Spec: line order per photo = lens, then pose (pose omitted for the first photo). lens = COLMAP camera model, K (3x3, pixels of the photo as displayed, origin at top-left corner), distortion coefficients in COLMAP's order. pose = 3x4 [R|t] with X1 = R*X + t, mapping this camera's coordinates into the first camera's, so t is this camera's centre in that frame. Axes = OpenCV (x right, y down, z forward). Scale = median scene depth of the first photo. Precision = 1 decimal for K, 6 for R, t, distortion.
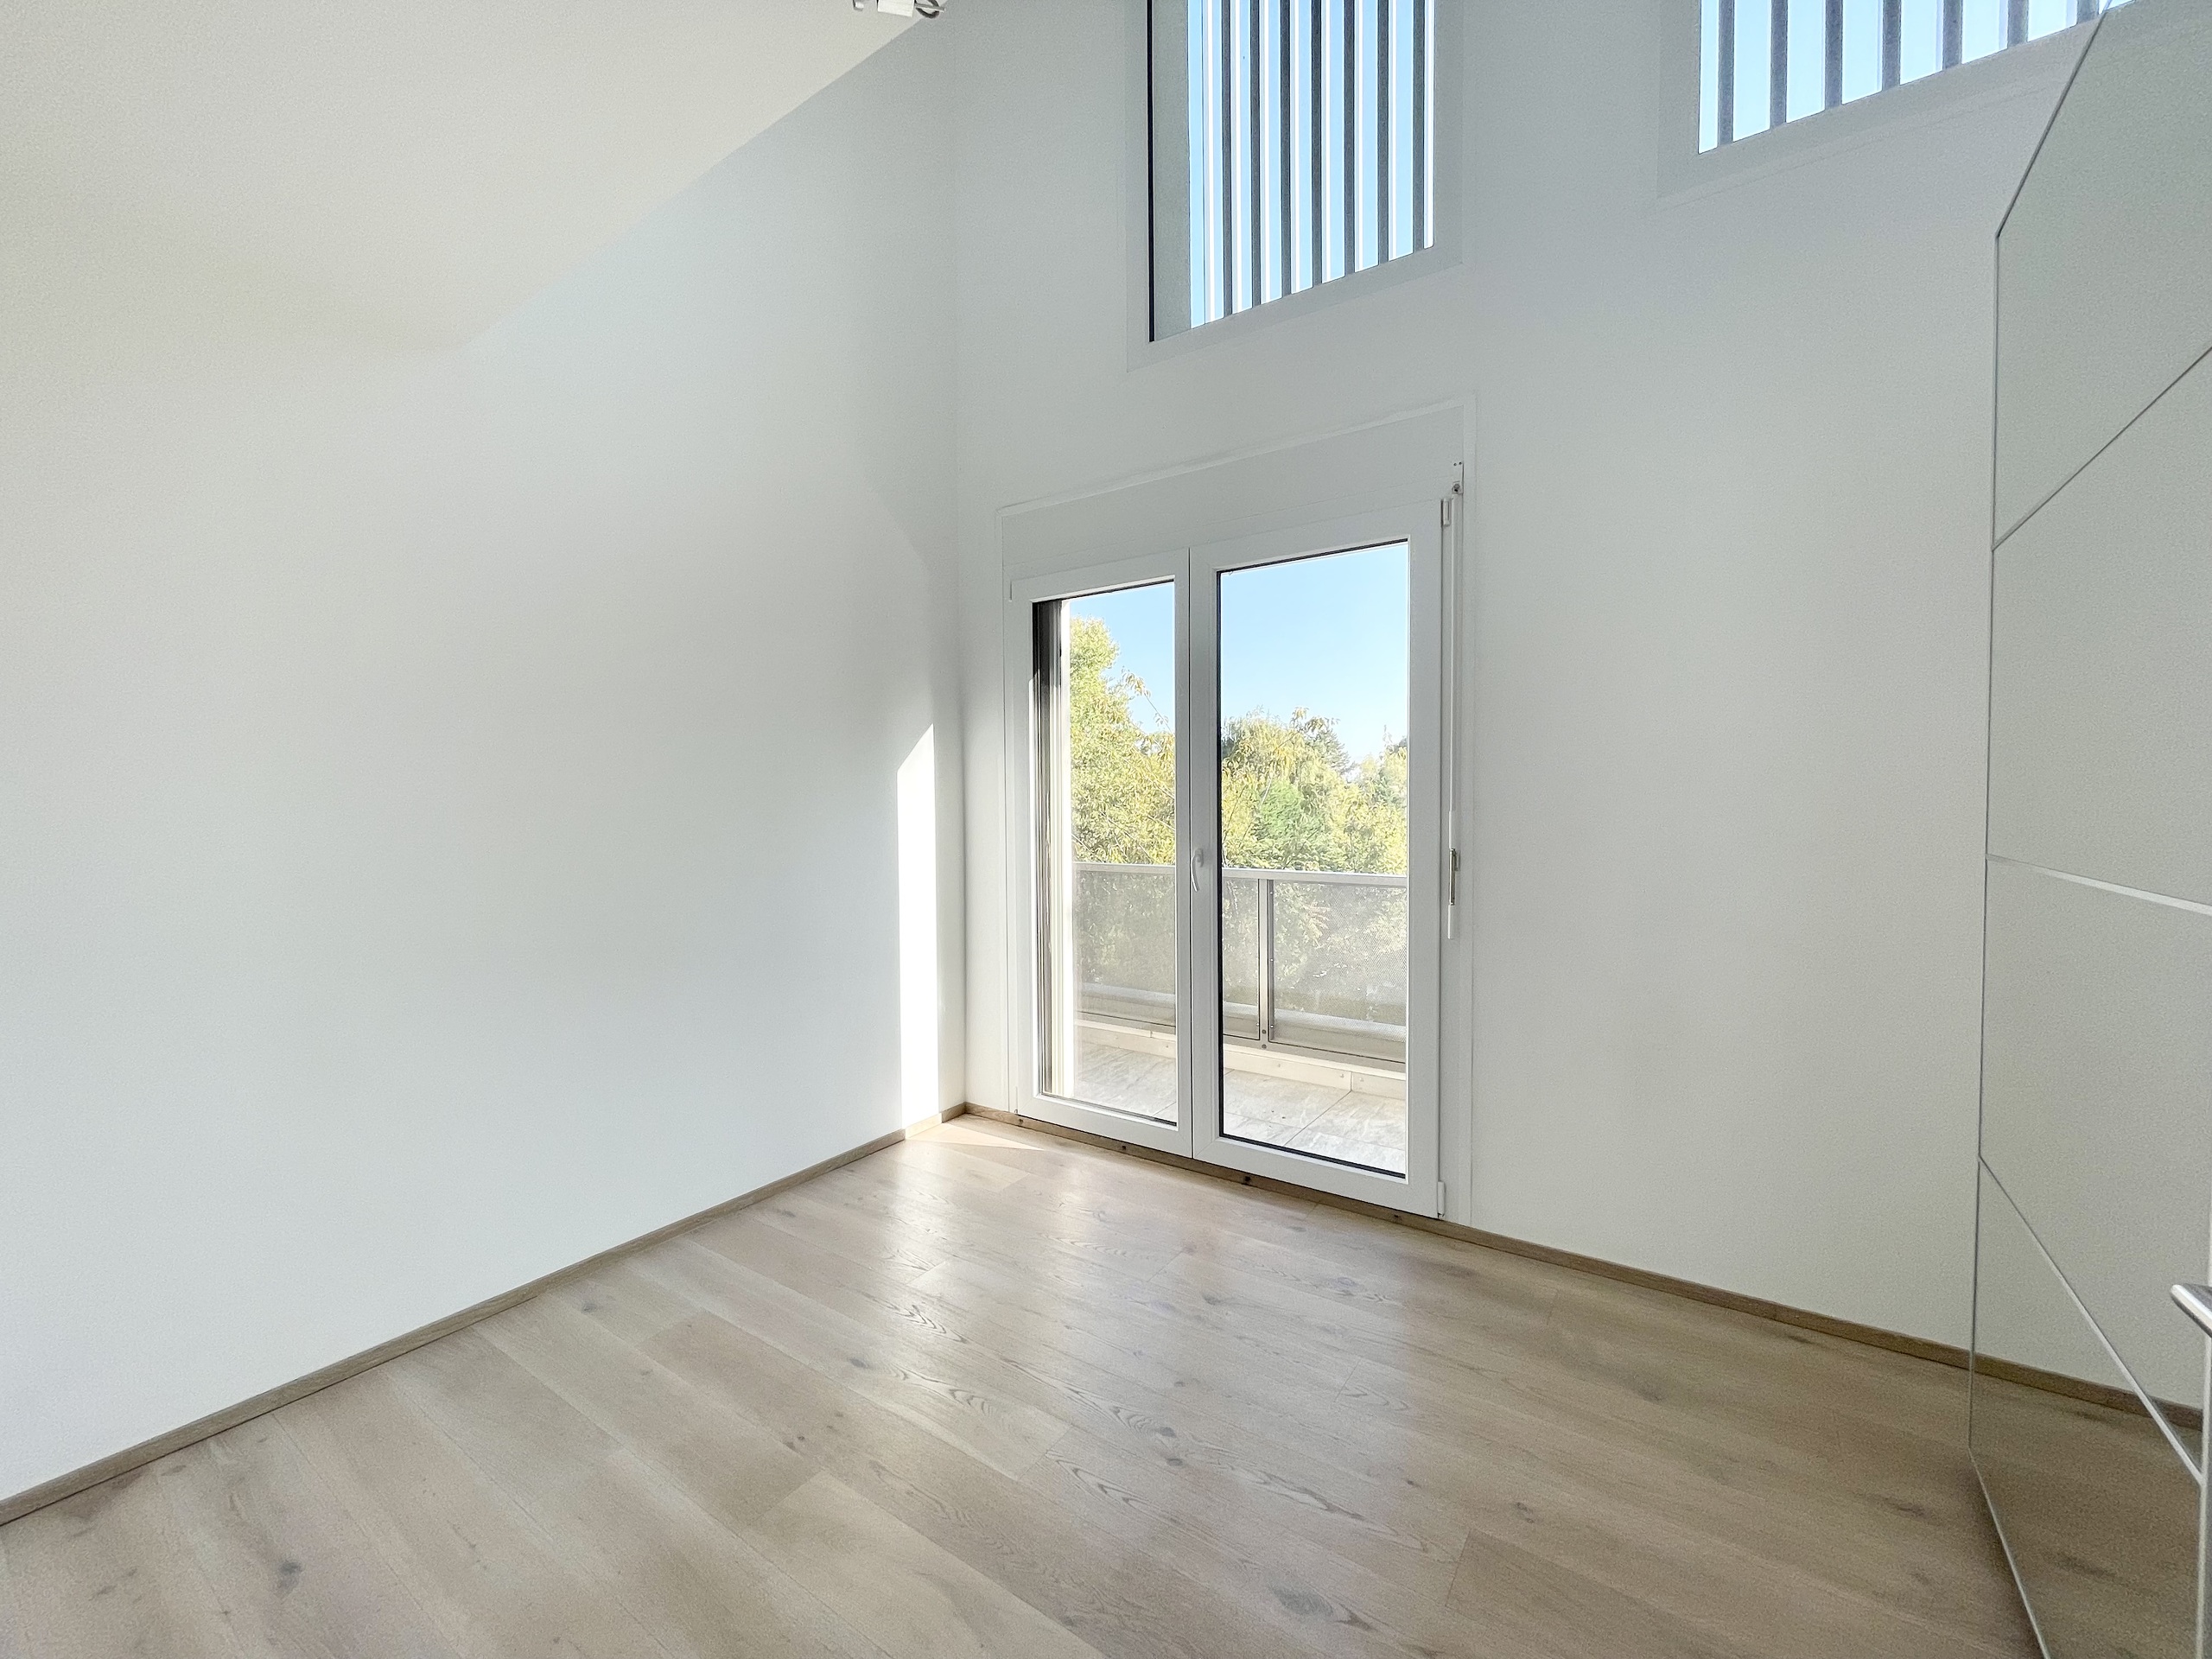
lens RADIAL K [[892.0, 0, 1092.8], [0, 892.0, 832.3], [0, 0, 1]] dist [-0.022274, 0.024631]
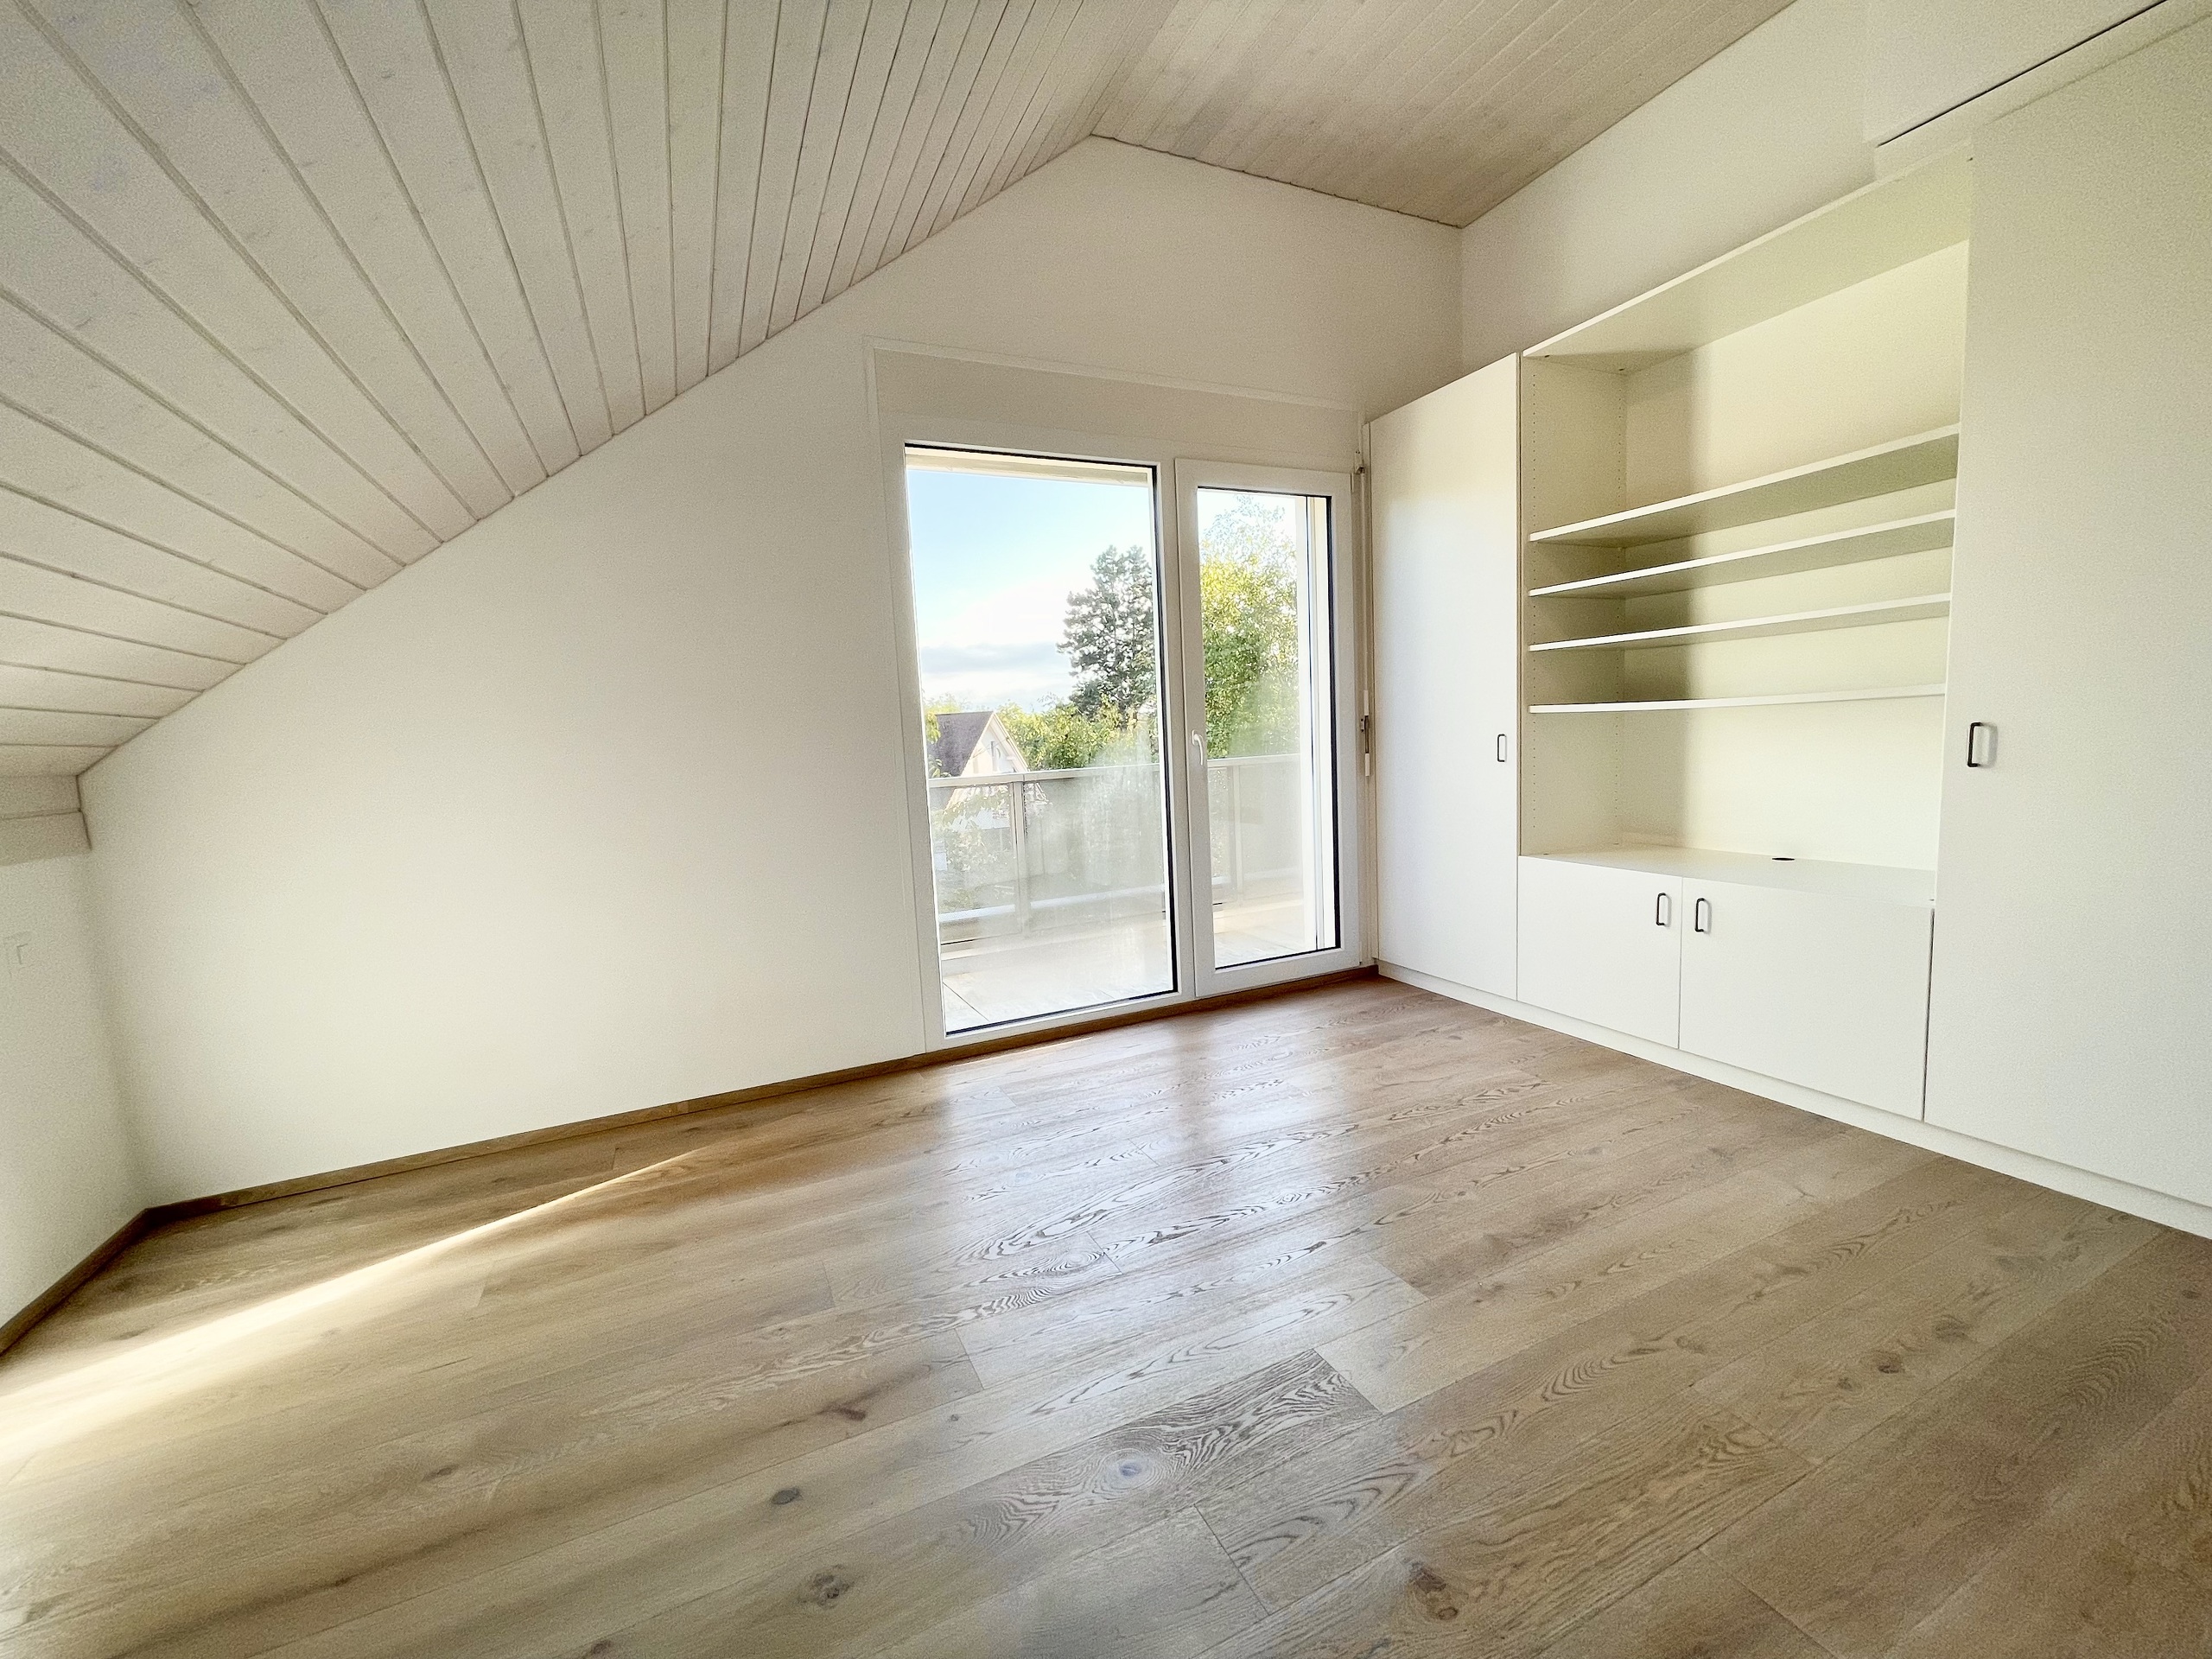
lens RADIAL K [[892.0, 0, 1092.8], [0, 892.0, 832.3], [0, 0, 1]] dist [-0.022274, 0.024631]
pose [[0.505635, -0.107599, 0.856012, -0.969919], [0.072532, 0.993981, 0.082098, 0.046540], [-0.859693, 0.020576, 0.510396, 0.551999]]
